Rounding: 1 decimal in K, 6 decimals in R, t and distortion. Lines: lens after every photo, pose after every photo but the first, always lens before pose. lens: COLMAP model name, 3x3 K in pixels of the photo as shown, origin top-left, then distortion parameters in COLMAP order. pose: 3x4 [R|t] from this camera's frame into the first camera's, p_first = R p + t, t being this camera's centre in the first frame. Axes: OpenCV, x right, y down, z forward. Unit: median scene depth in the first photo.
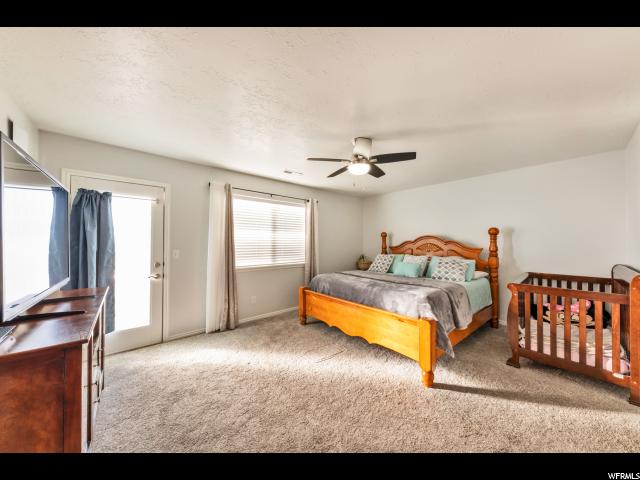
lens RADIAL K [[225.7, 0, 320.8], [0, 225.7, 241.7], [0, 0, 1]] dist [0.003190, 0.000131]
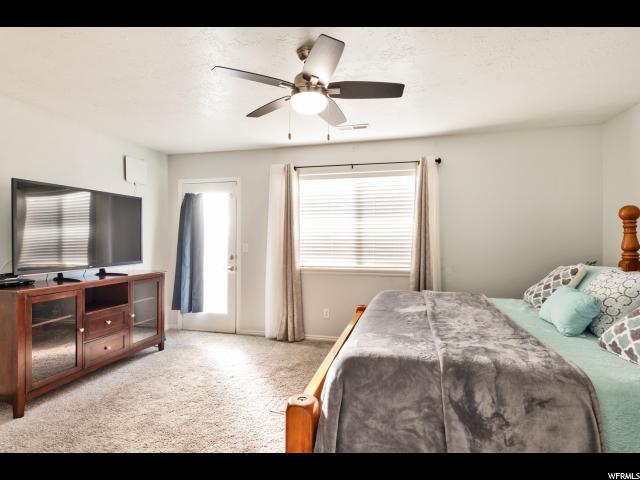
lens RADIAL K [[332.7, 0, 319.5], [0, 332.7, 237.3], [0, 0, 1]] dist [-0.001846, -0.000083]
pose [[0.564439, -0.004435, -0.825463, 0.678912], [0.004326, 0.999988, -0.002414, 0.014785], [0.825463, -0.002208, 0.564452, 0.428344]]
